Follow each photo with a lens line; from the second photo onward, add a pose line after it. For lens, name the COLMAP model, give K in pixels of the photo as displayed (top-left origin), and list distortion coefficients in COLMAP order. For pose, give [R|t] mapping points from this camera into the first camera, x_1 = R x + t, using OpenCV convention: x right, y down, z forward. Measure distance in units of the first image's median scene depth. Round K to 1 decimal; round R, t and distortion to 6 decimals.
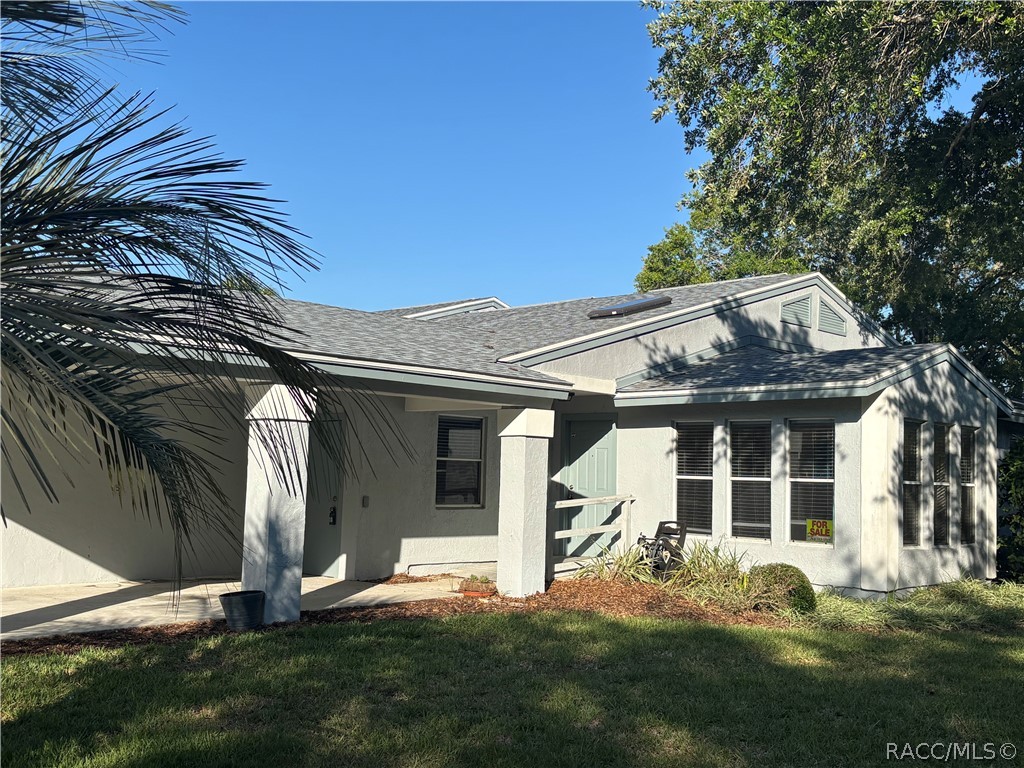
lens RADIAL K [[1133.3, 0, 512.0], [0, 1133.3, 384.0], [0, 0, 1]] dist [0.108265, -0.007917]
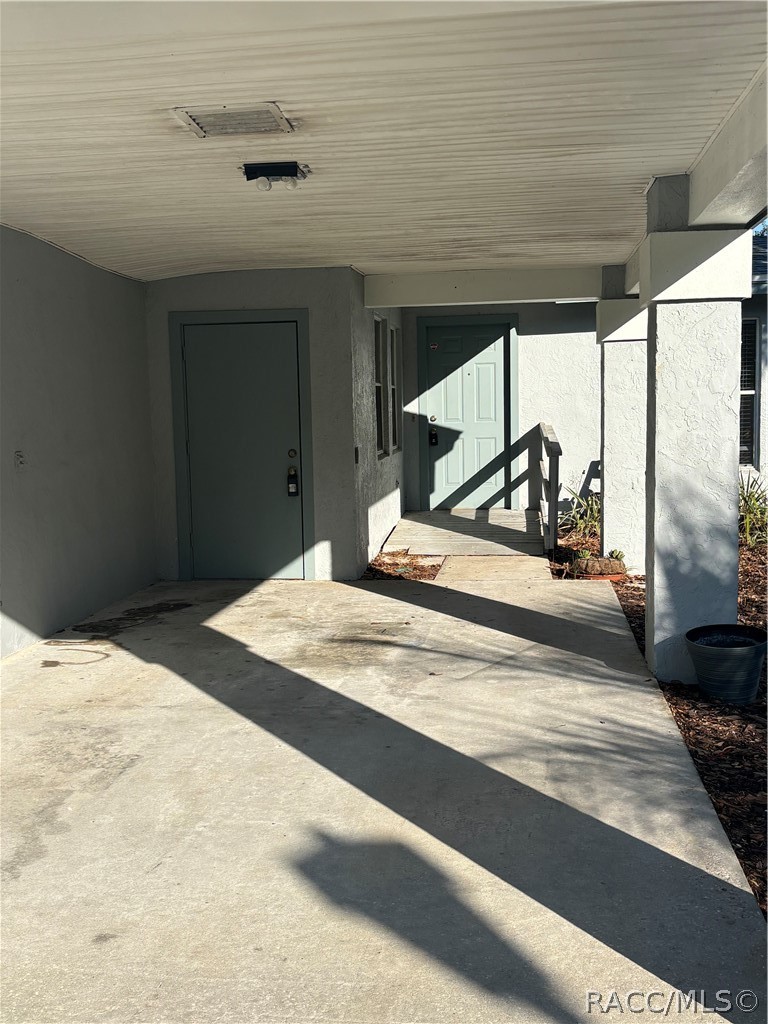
lens RADIAL K [[1133.3, 0, 384.0], [0, 1133.3, 512.0], [0, 0, 1]] dist [0.108265, -0.007917]
pose [[0.834284, -0.096509, 0.542822, -0.451479], [0.001396, 0.984927, 0.172966, 0.027424], [-0.551333, -0.143545, 0.821844, 0.481269]]
